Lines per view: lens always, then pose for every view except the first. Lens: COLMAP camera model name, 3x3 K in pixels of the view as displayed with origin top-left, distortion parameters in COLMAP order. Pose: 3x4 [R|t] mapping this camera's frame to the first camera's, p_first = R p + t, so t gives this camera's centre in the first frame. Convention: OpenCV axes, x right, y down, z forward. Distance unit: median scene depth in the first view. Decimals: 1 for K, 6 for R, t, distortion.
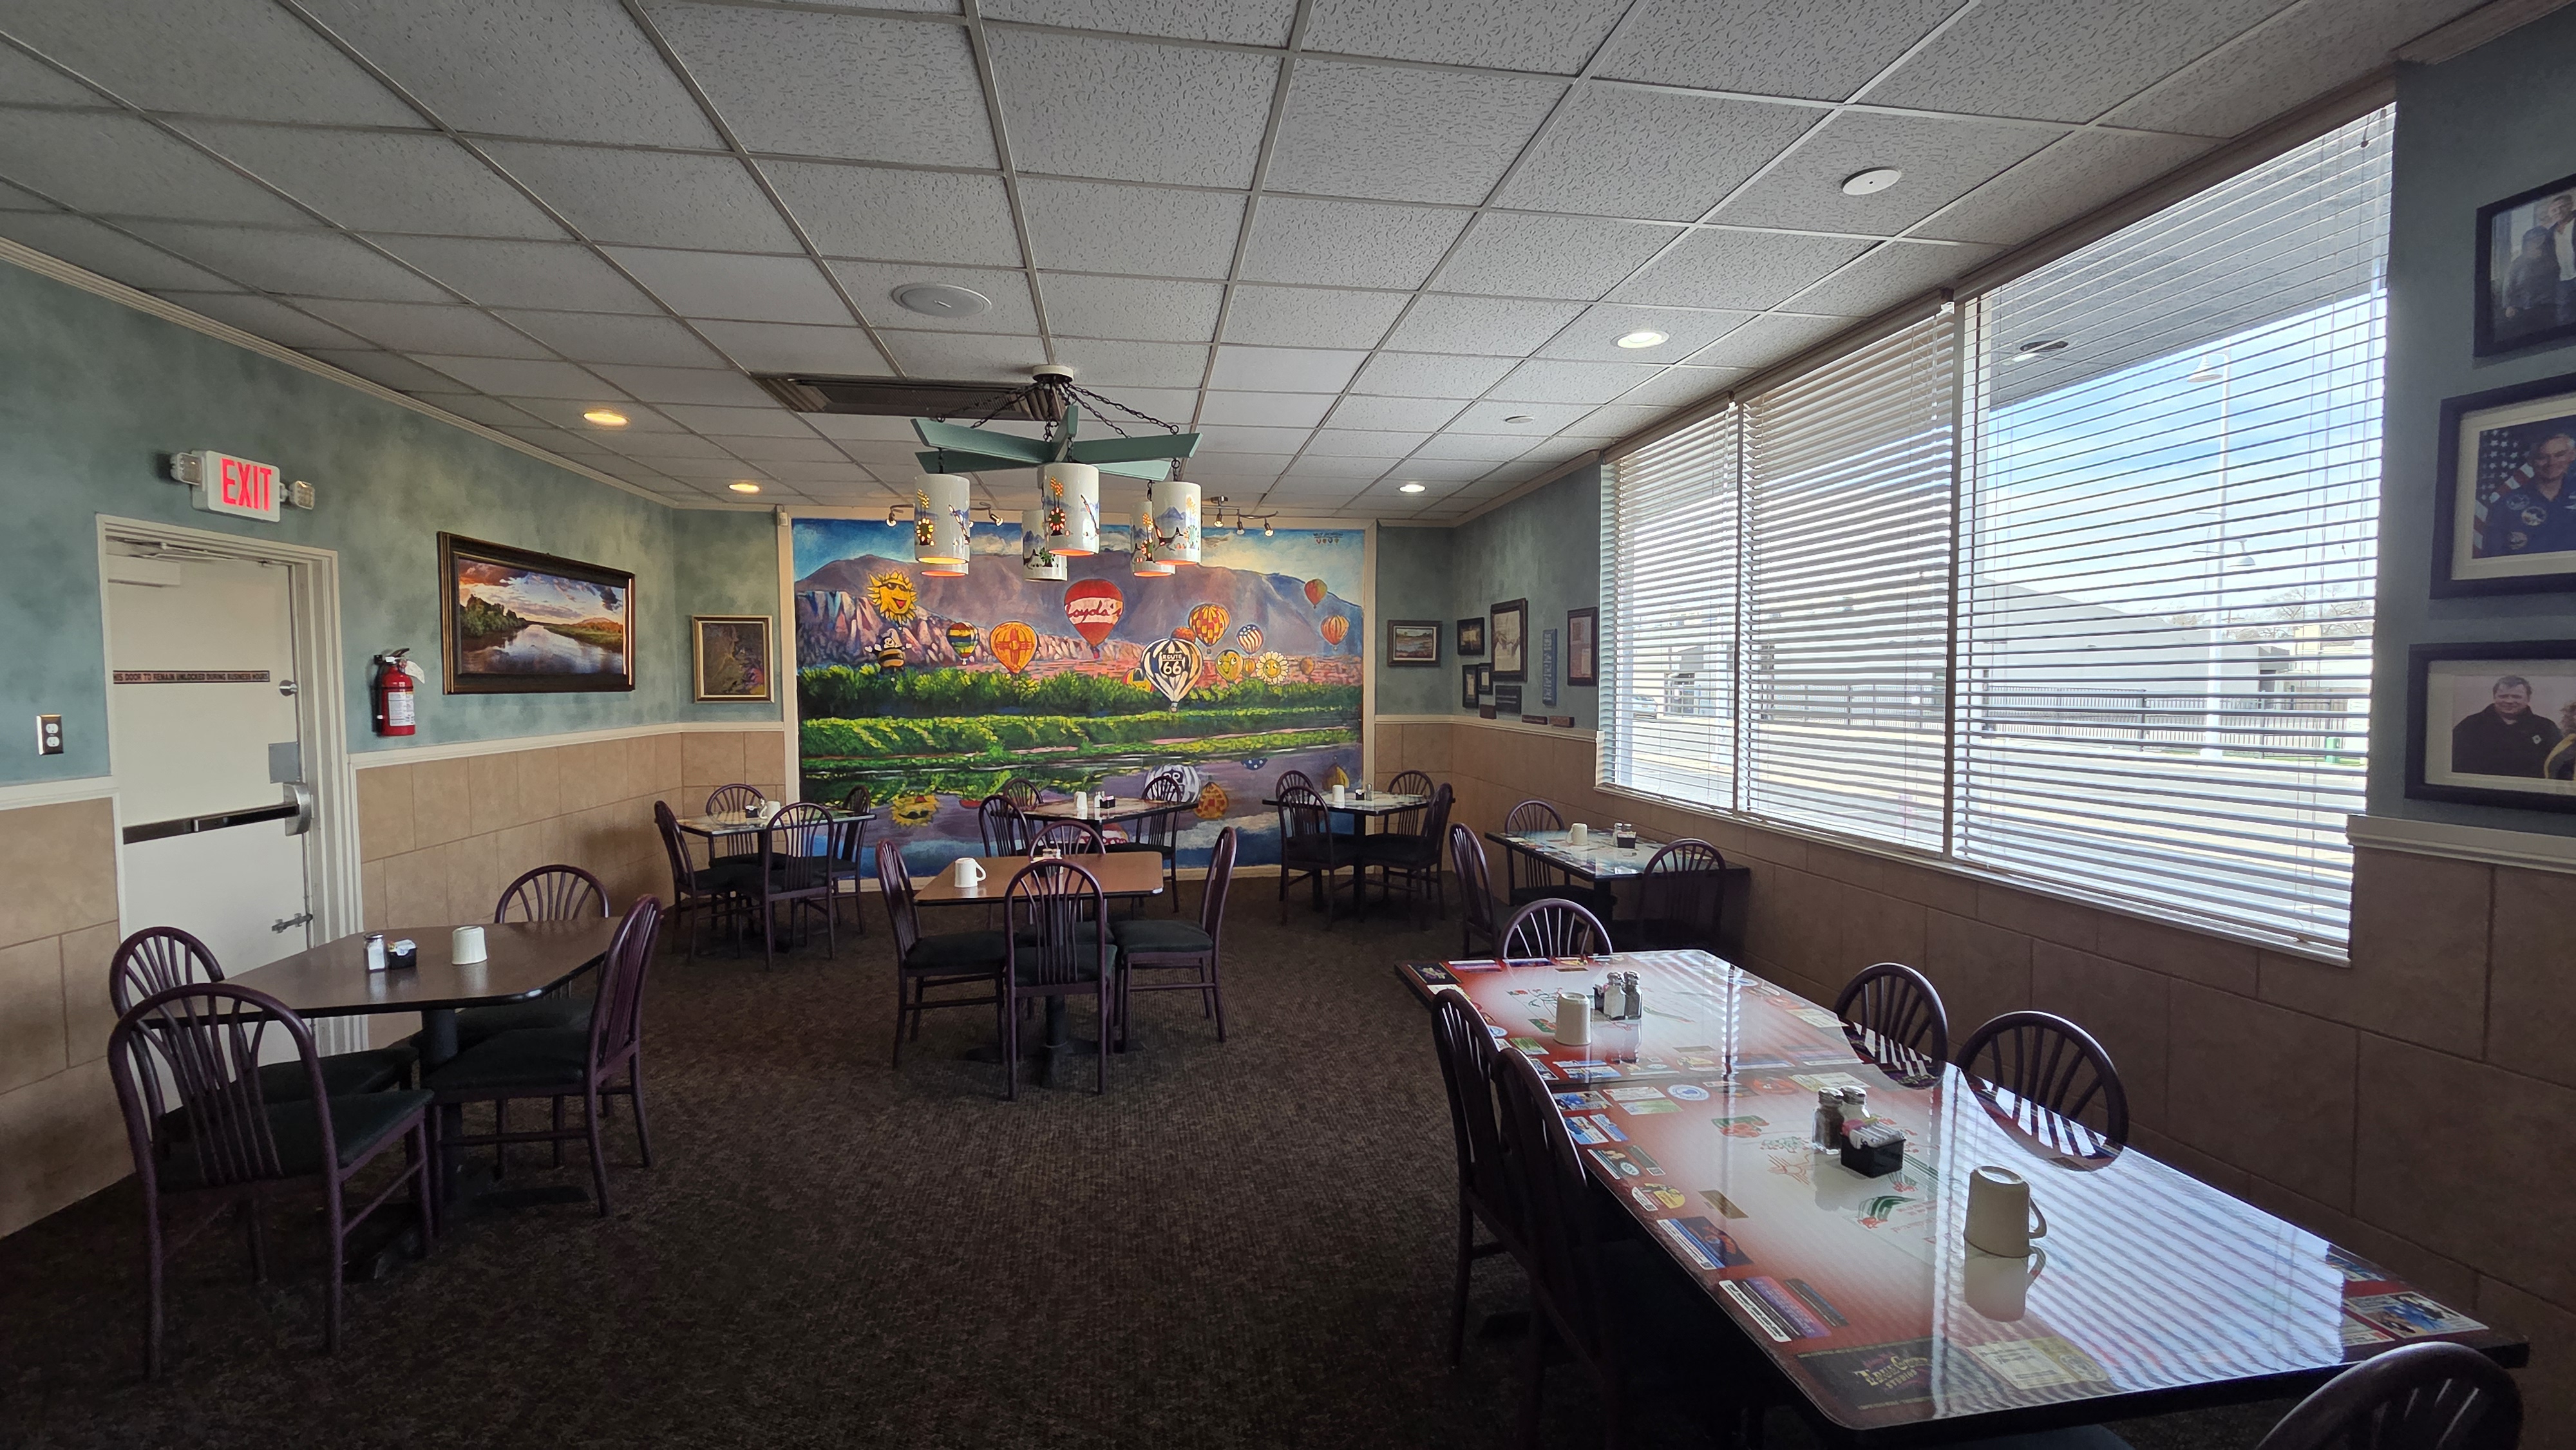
lens RADIAL K [[1035.3, 0, 1295.3], [0, 1035.3, 729.7], [0, 0, 1]] dist [-0.001576, -0.000100]
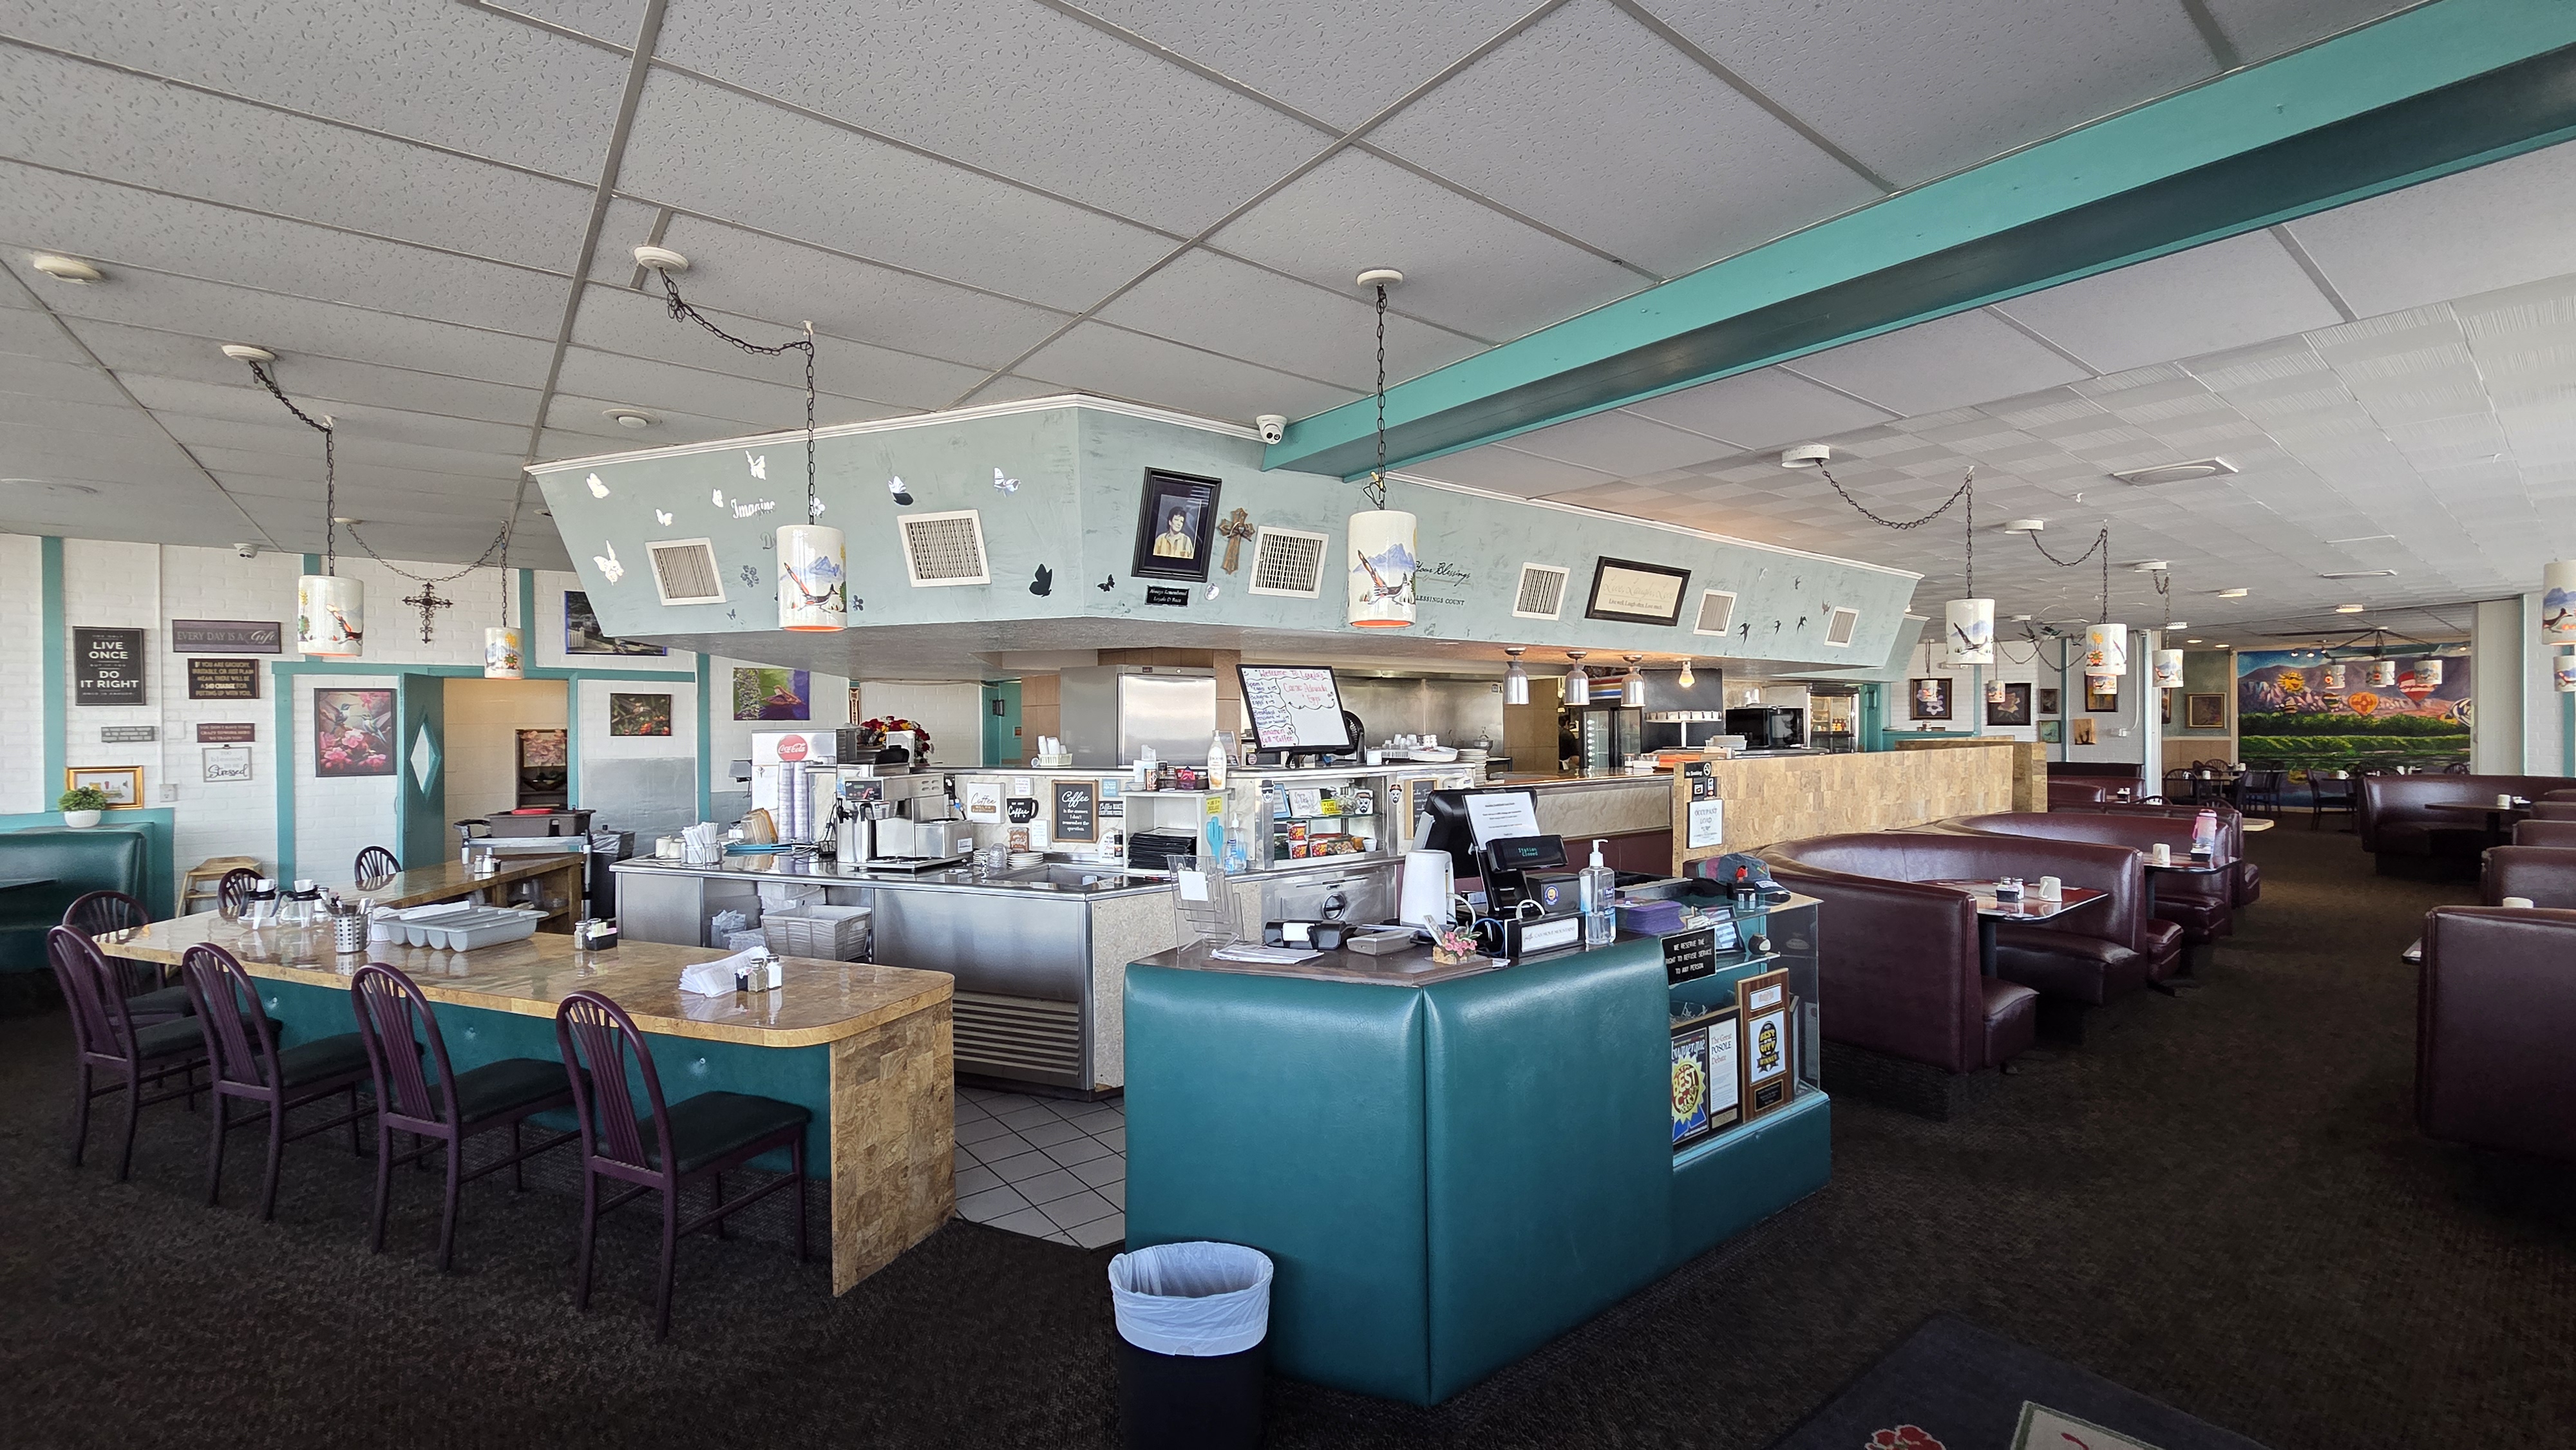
lens RADIAL K [[1035.3, 0, 1292.3], [0, 1035.3, 729.9], [0, 0, 1]] dist [-0.001576, -0.000100]
pose [[0.478347, 0.007349, -0.878140, 0.565630], [-0.038728, 0.999169, -0.012735, 0.090905], [0.877316, 0.040101, 0.478234, -2.036256]]
